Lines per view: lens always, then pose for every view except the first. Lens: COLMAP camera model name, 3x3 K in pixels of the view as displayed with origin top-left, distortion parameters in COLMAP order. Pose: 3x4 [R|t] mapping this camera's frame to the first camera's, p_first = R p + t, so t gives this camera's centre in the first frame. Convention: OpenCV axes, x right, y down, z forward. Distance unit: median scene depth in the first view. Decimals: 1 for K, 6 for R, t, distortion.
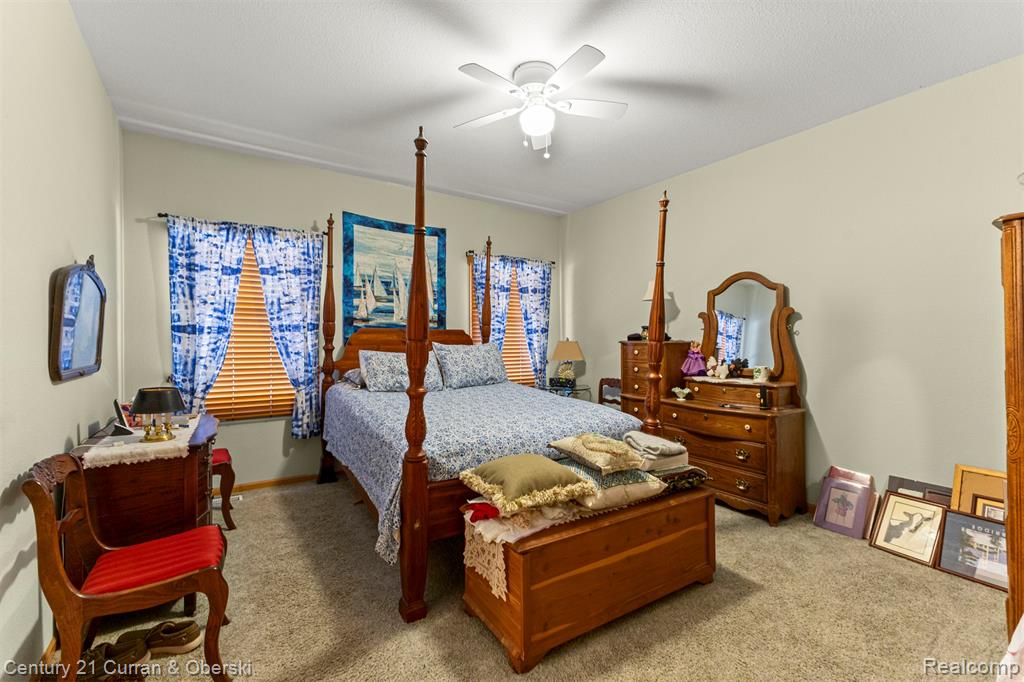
lens RADIAL K [[446.0, 0, 512.0], [0, 446.0, 341.0], [0, 0, 1]] dist [0.008840, -0.001173]
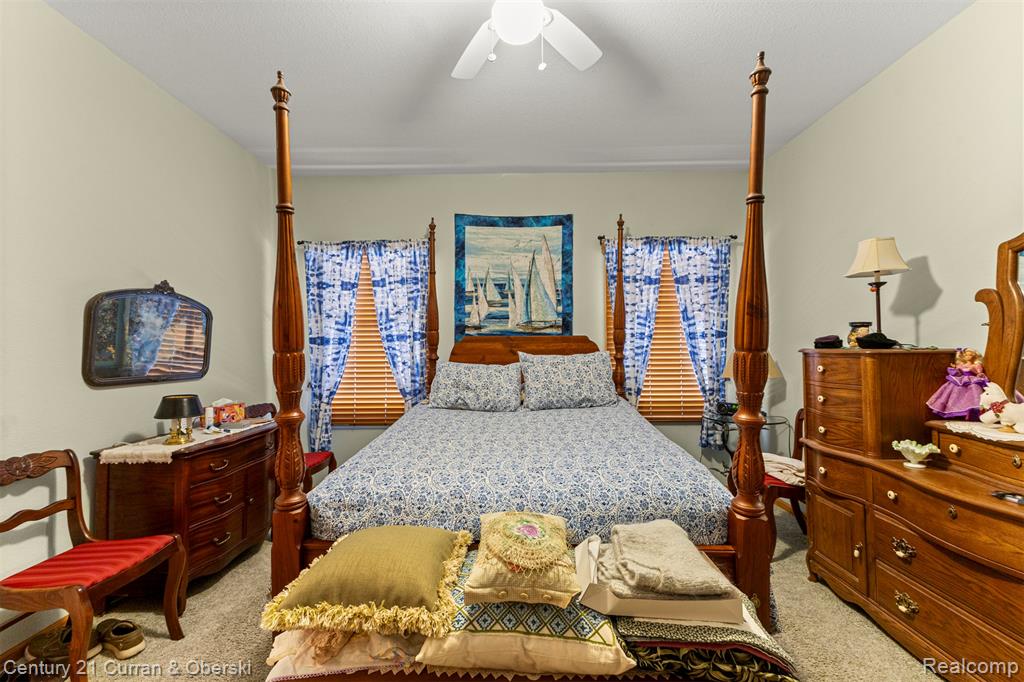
lens RADIAL K [[446.0, 0, 512.0], [0, 446.0, 341.0], [0, 0, 1]] dist [0.008840, -0.001173]
pose [[0.824067, -0.015842, -0.566271, 0.276357], [0.005601, 0.999788, -0.019820, -0.000574], [0.566465, 0.013162, 0.823981, 0.310529]]
